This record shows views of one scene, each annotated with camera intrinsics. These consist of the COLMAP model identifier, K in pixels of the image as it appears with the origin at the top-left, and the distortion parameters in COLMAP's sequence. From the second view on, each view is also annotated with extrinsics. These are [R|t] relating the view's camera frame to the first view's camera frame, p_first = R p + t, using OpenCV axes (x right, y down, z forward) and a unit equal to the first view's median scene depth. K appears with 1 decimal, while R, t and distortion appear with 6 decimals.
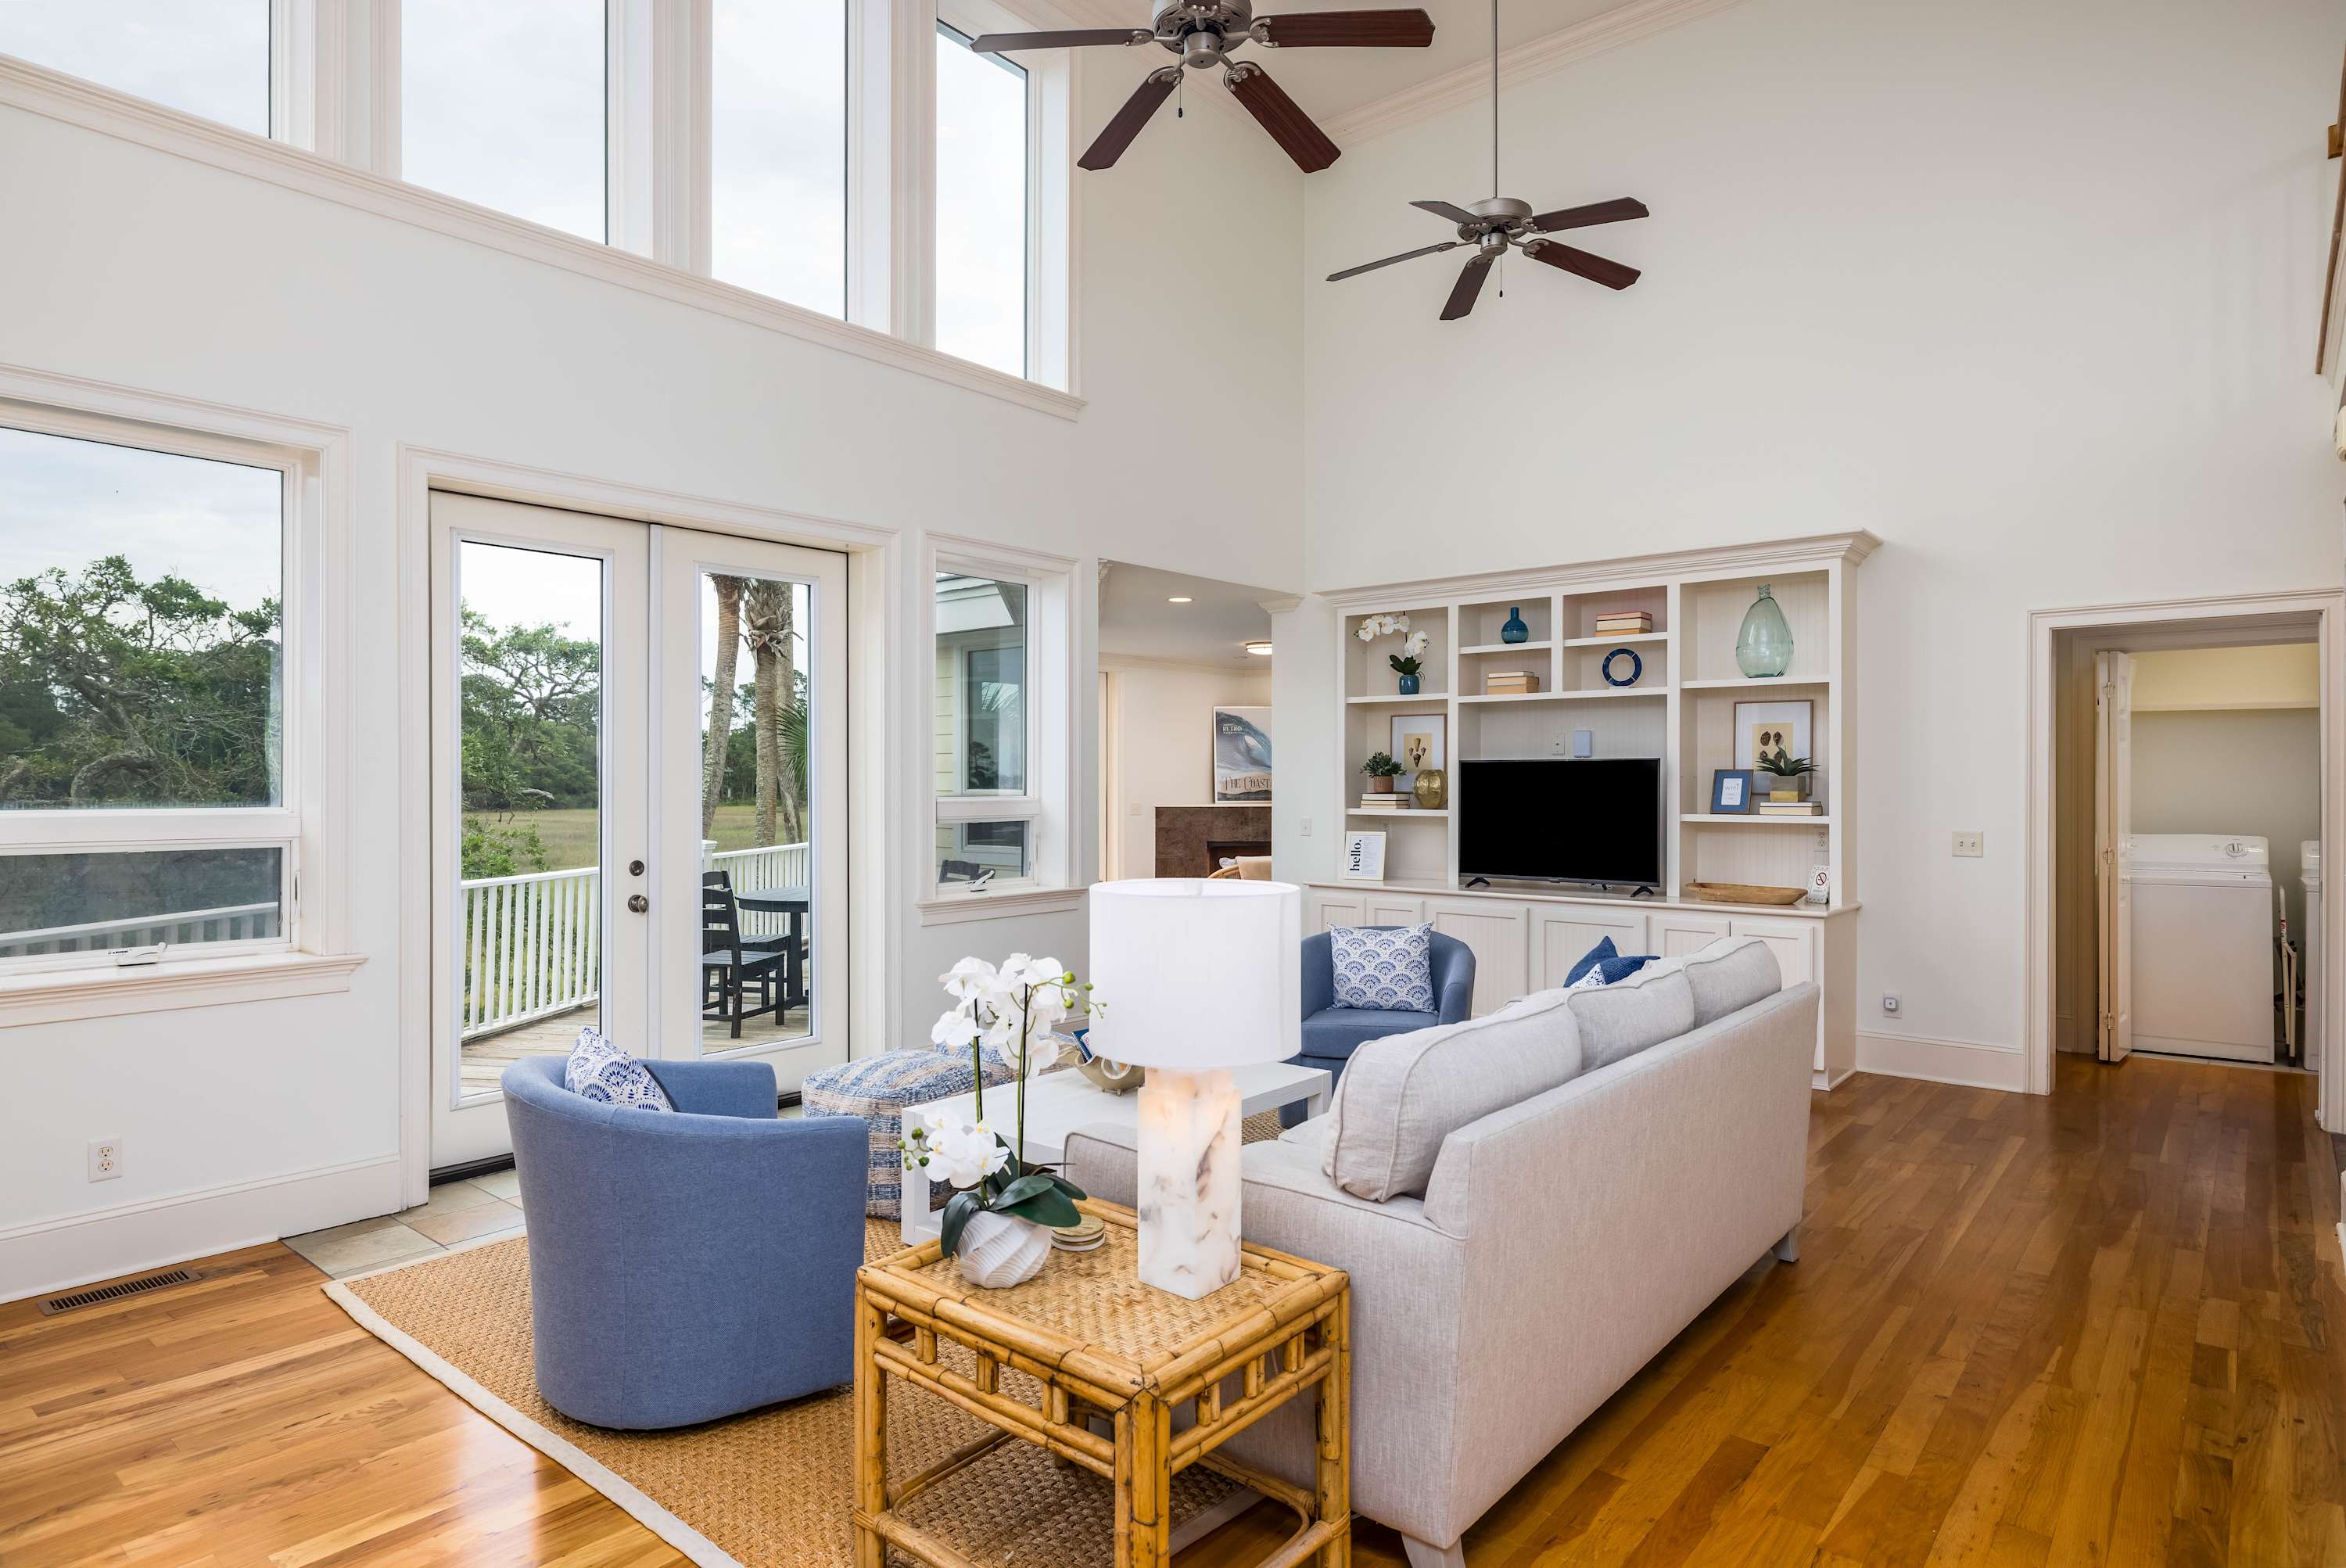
lens RADIAL K [[1282.6, 0, 1173.7], [0, 1282.6, 778.4], [0, 0, 1]] dist [0.000363, 0.000487]
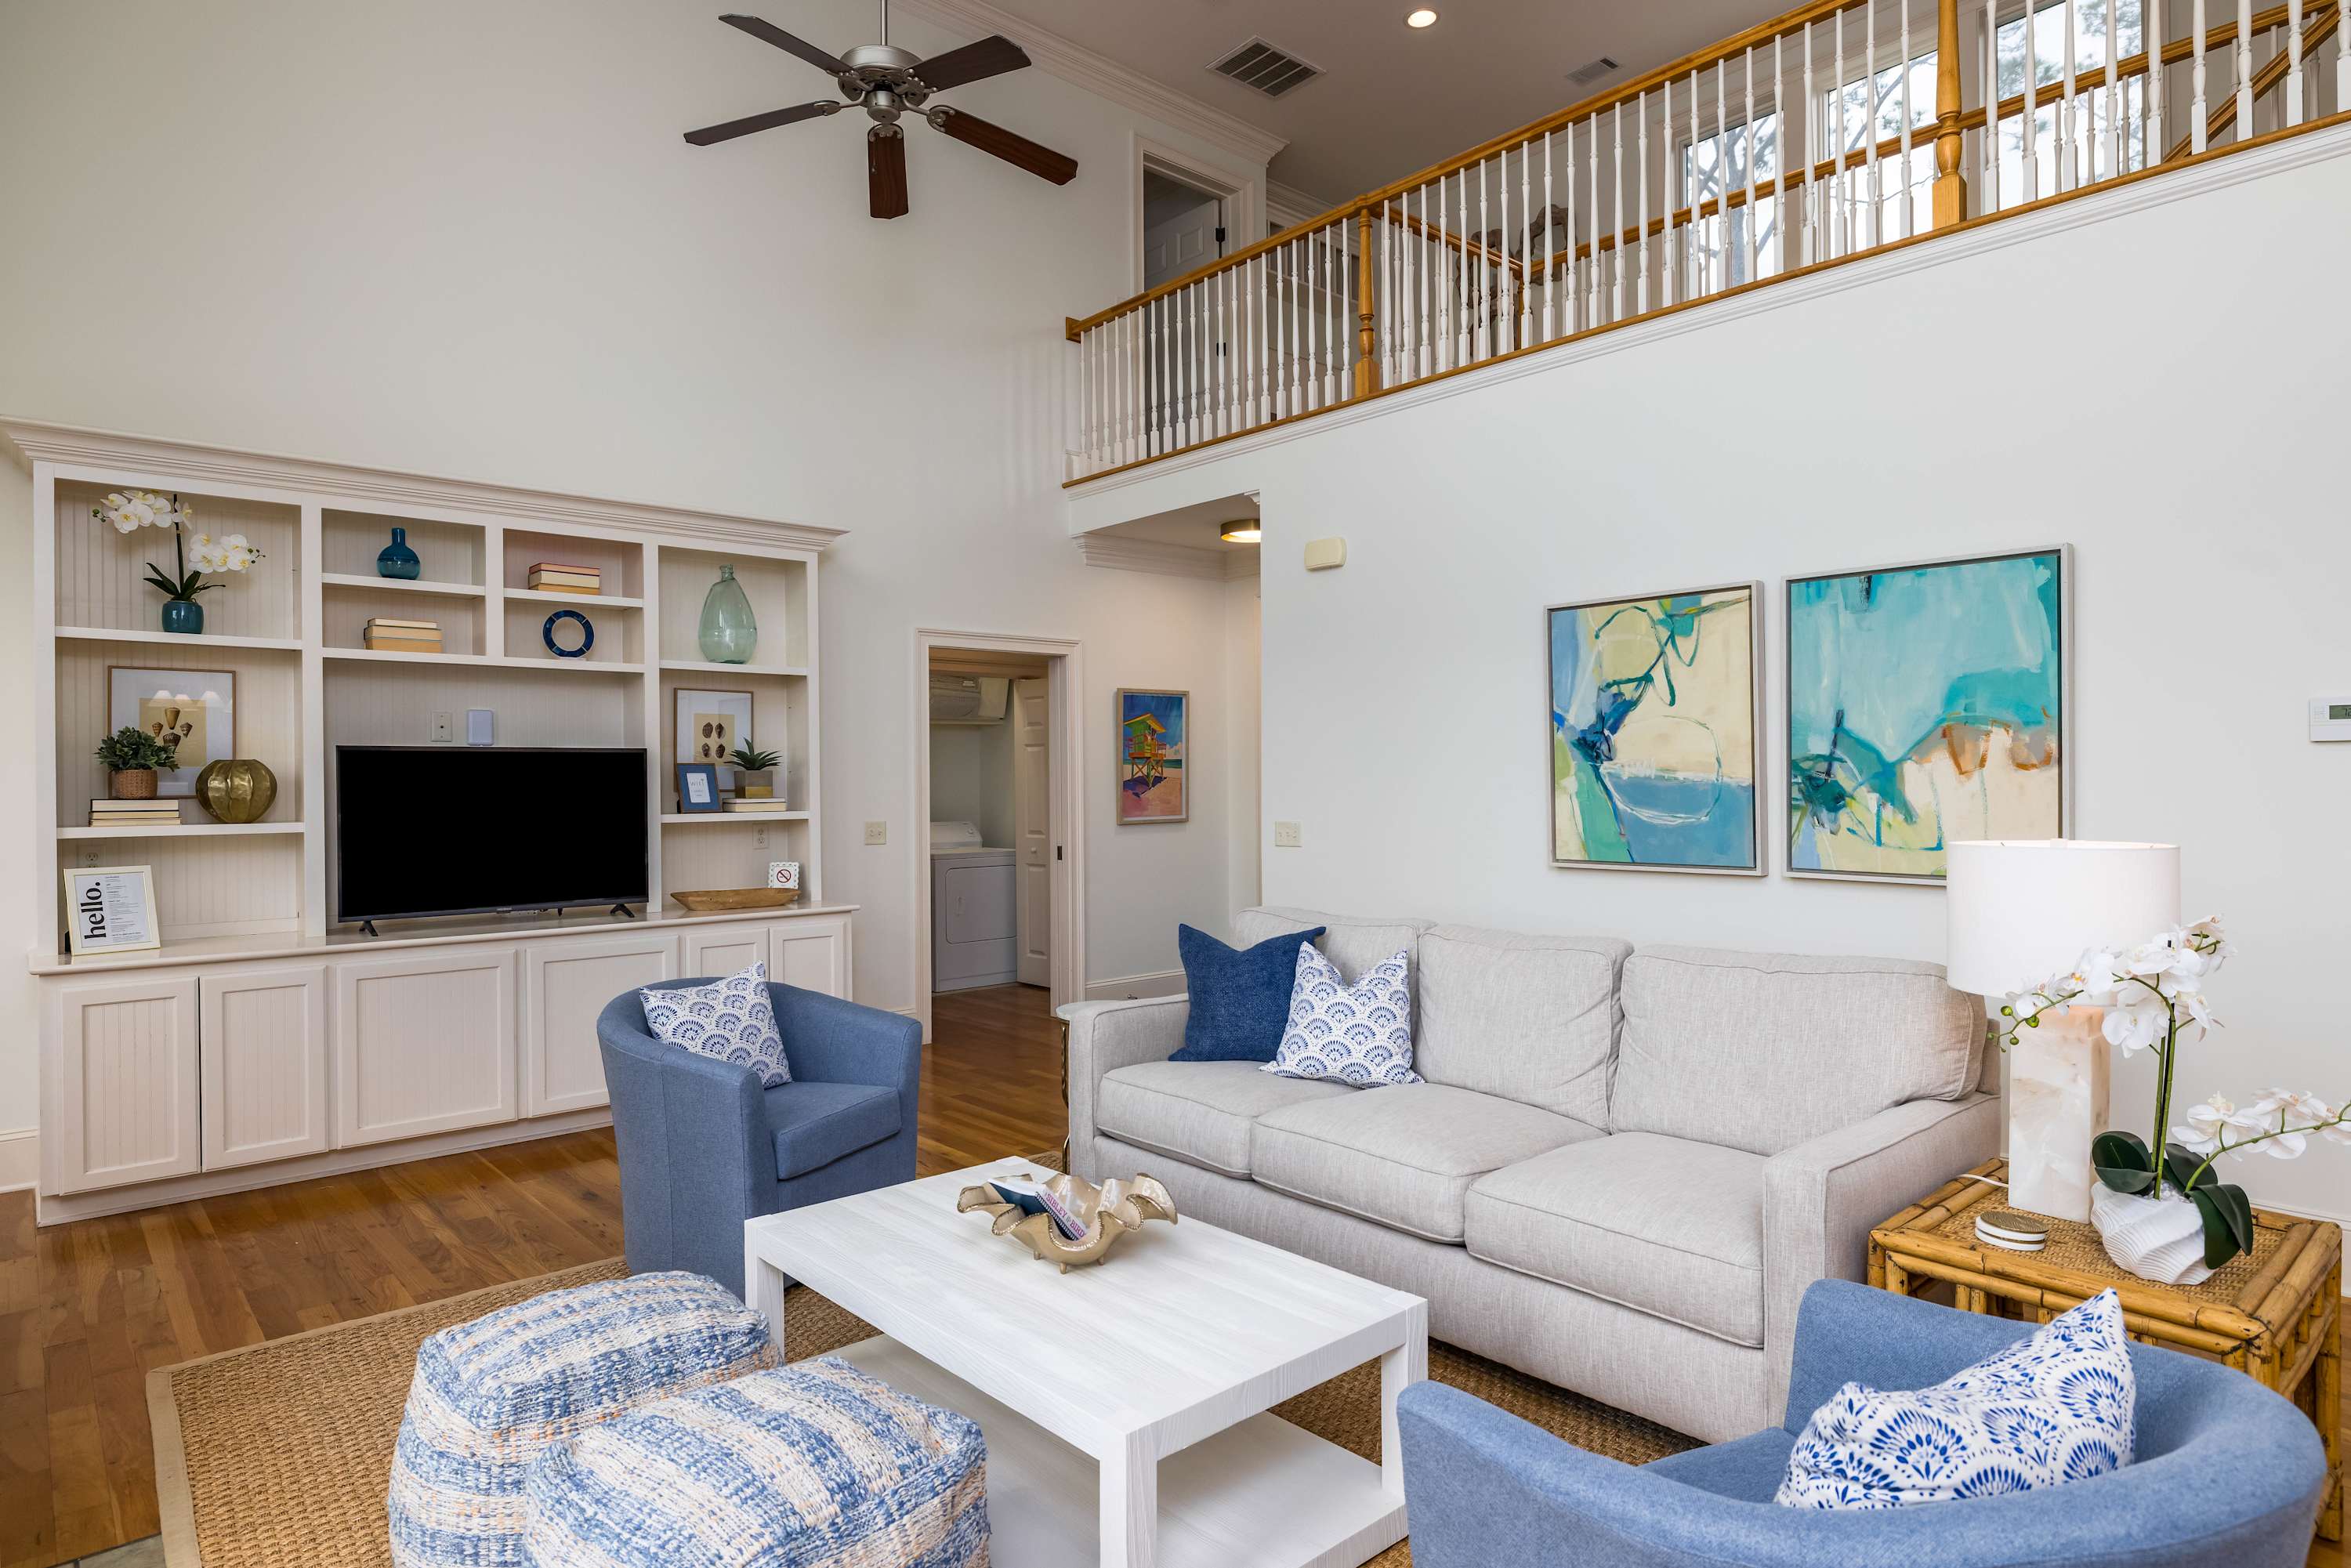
lens RADIAL K [[1285.3, 0, 1176.2], [0, 1285.3, 778.4], [0, 0, 1]] dist [0.000363, 0.000487]
pose [[0.159295, 0.002755, 0.987227, -0.381066], [0.007598, 0.999963, -0.004016, 0.009446], [-0.987202, 0.008141, 0.159268, 0.507197]]
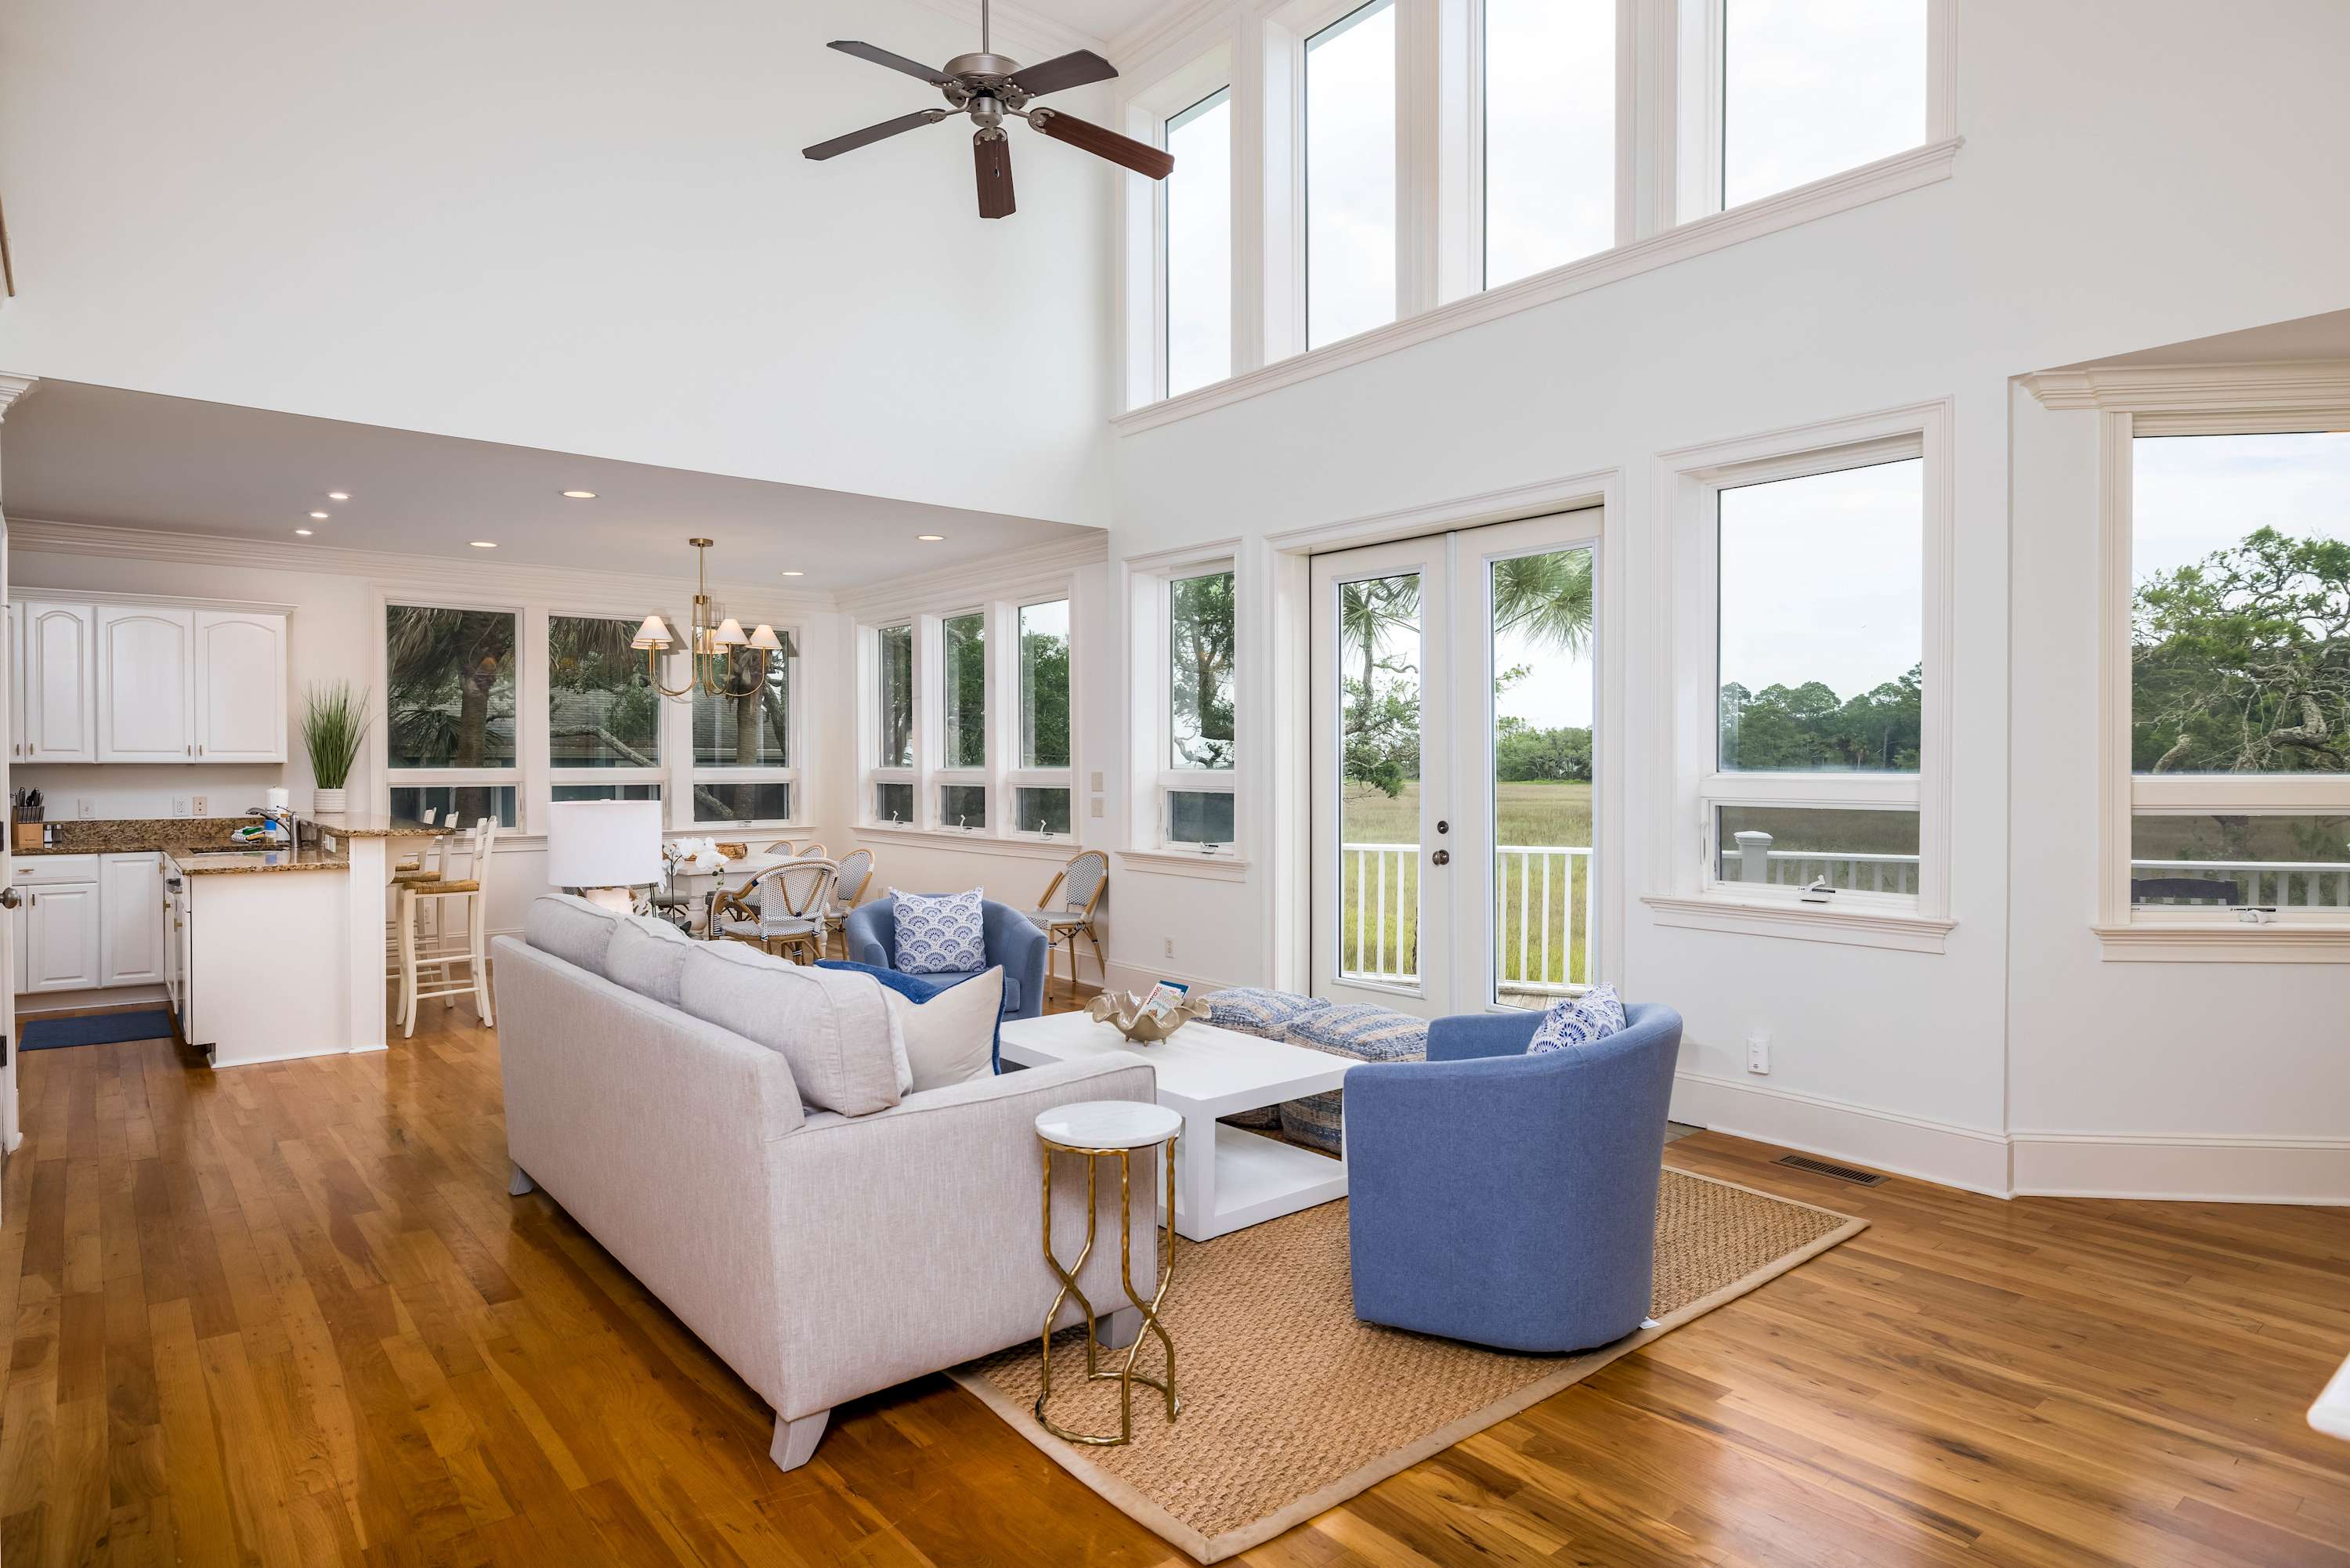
lens RADIAL K [[1315.5, 0, 1182.7], [0, 1315.5, 780.4], [0, 0, 1]] dist [0.000195, -0.000886]
pose [[-0.171259, 0.013795, -0.985129, 0.615429], [0.001348, 0.999904, 0.013768, 0.007146], [0.985225, 0.001030, -0.171261, 0.731245]]
